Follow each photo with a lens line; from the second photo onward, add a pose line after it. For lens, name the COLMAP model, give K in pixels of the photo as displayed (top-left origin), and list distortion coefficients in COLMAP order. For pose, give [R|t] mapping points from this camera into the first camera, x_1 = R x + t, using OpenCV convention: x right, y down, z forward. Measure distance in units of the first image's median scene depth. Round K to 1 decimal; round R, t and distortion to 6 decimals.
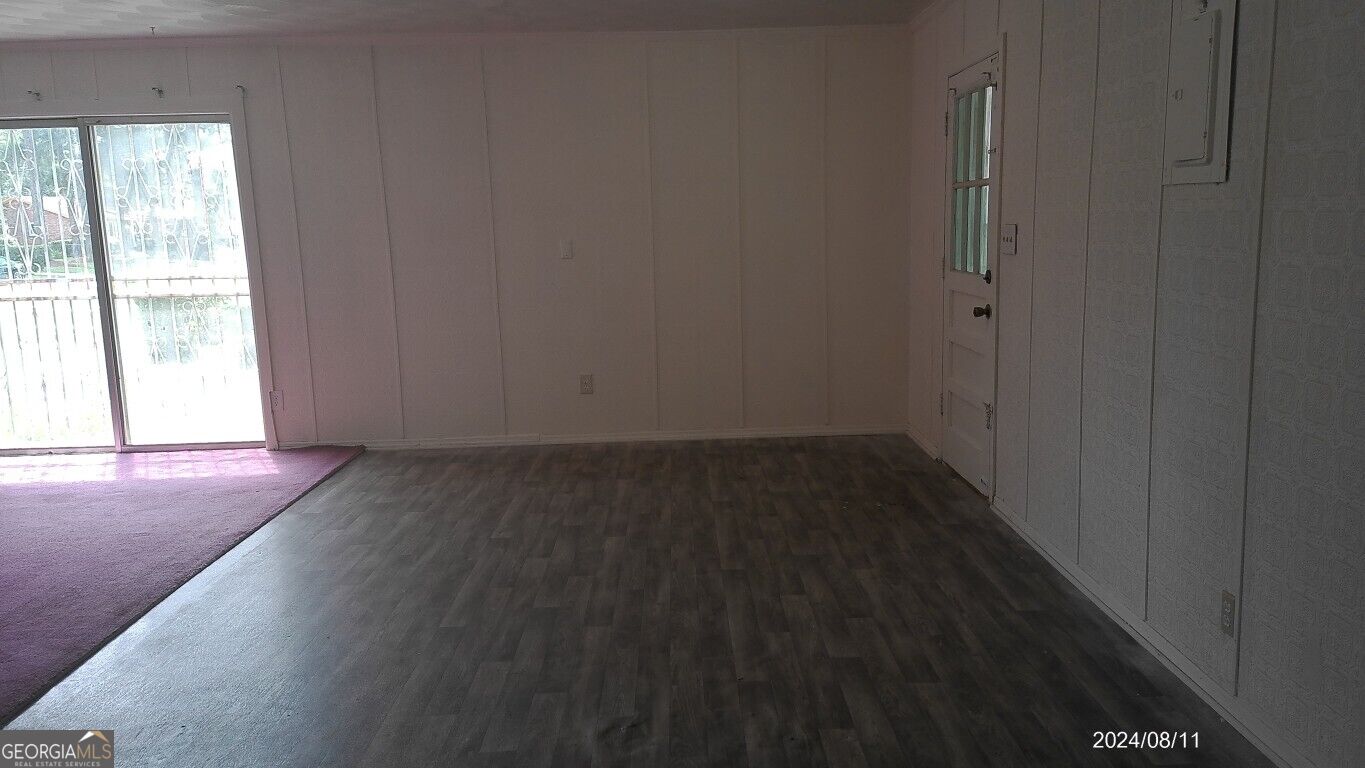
lens RADIAL K [[1012.7, 0, 683.5], [0, 1012.7, 380.8], [0, 0, 1]] dist [0.059118, 0.009383]
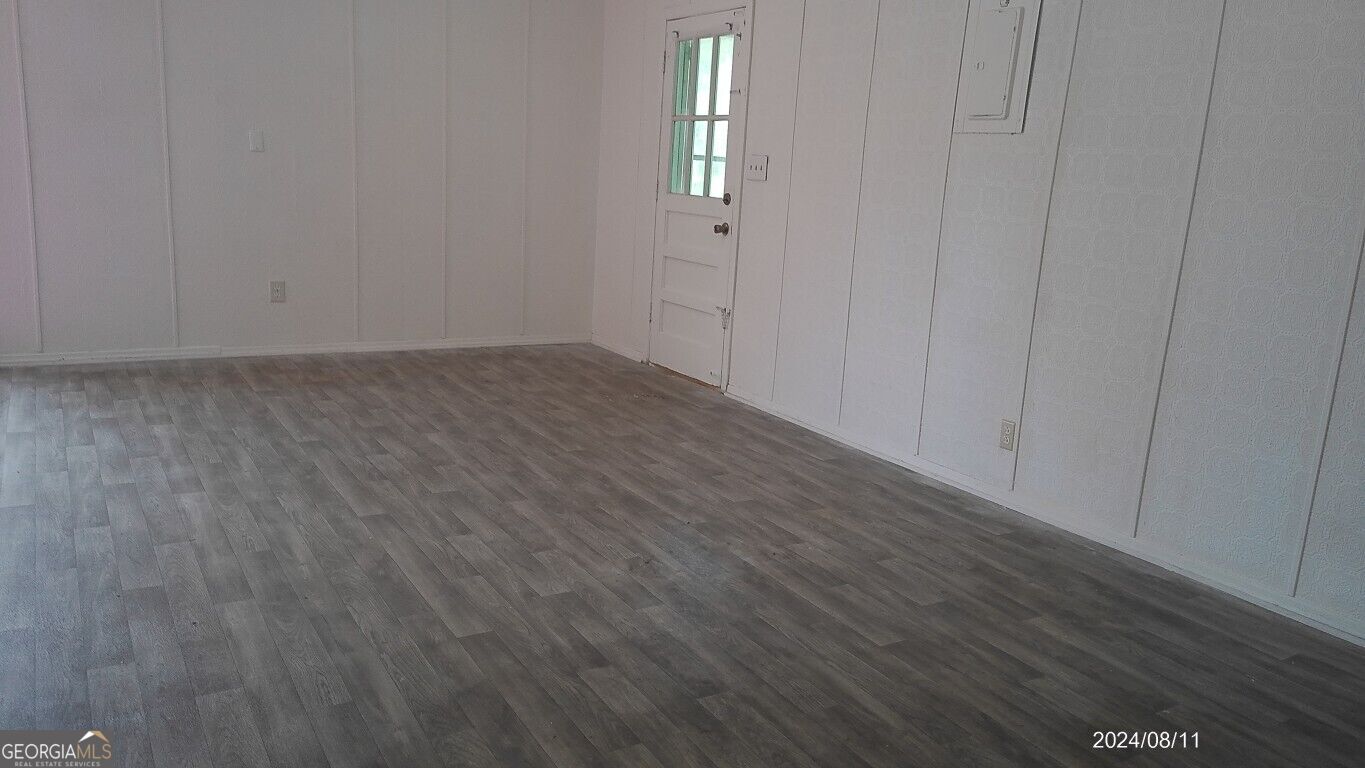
lens RADIAL K [[1012.7, 0, 684.4], [0, 1012.7, 383.5], [0, 0, 1]] dist [0.059118, 0.009383]
pose [[0.858166, -0.027620, 0.512629, -0.399881], [-0.003708, 0.998192, 0.059990, 0.046095], [-0.513360, -0.053383, 0.856512, 0.006623]]
